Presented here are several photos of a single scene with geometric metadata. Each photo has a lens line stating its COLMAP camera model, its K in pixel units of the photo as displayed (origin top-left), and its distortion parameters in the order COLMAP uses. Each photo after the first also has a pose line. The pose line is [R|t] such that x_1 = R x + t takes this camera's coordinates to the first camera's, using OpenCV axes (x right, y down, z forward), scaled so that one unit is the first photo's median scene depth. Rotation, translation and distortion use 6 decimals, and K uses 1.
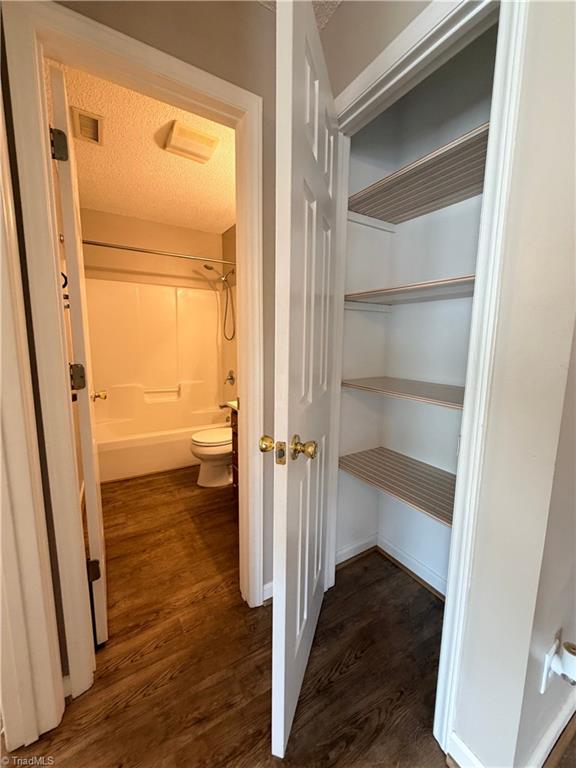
lens RADIAL K [[307.2, 0, 288.1], [0, 307.2, 382.8], [0, 0, 1]] dist [0.002079, 0.000456]
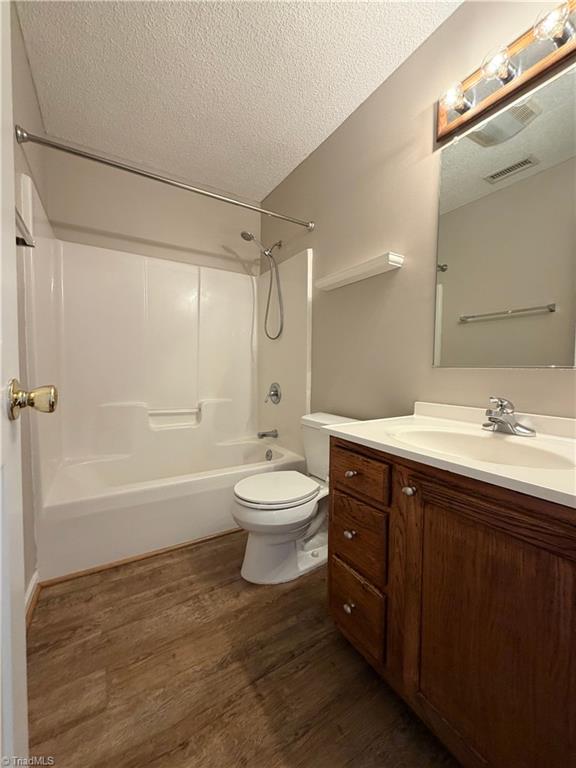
lens RADIAL K [[307.2, 0, 288.4], [0, 307.2, 383.4], [0, 0, 1]] dist [0.002079, 0.000456]
pose [[0.999983, -0.001946, 0.005483, -0.206068], [0.002436, 0.995859, -0.090879, 0.031500], [-0.005284, 0.090891, 0.995847, 0.399831]]
